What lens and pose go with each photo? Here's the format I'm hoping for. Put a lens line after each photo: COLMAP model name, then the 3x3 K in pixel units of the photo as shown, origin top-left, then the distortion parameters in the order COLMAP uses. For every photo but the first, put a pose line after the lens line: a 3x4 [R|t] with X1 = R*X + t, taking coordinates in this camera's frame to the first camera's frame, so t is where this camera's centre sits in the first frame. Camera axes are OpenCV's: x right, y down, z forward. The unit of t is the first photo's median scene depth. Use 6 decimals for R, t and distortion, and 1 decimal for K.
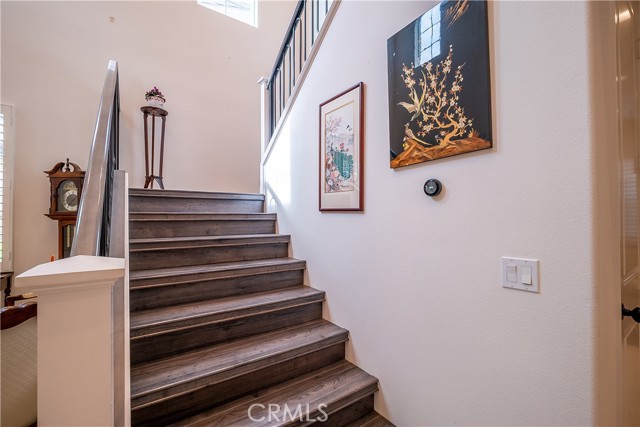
lens RADIAL K [[279.8, 0, 320.8], [0, 279.8, 214.8], [0, 0, 1]] dist [-0.026771, 0.007607]
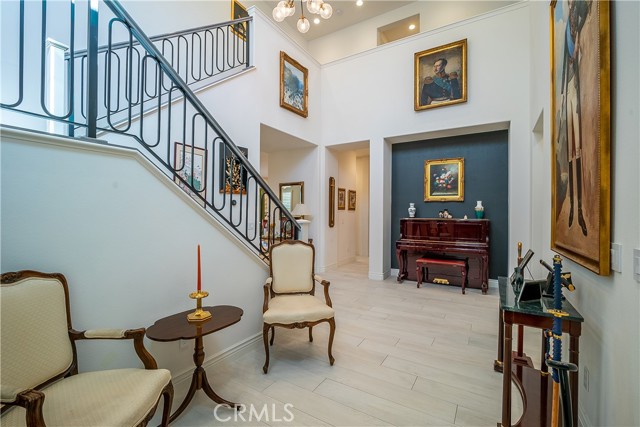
lens RADIAL K [[279.8, 0, 320.8], [0, 279.8, 214.8], [0, 0, 1]] dist [-0.026771, 0.007607]
pose [[-0.403505, -0.006912, 0.914951, -2.823434], [0.003908, 0.999949, 0.009277, 0.012920], [-0.914969, 0.007319, -0.403457, 1.364039]]
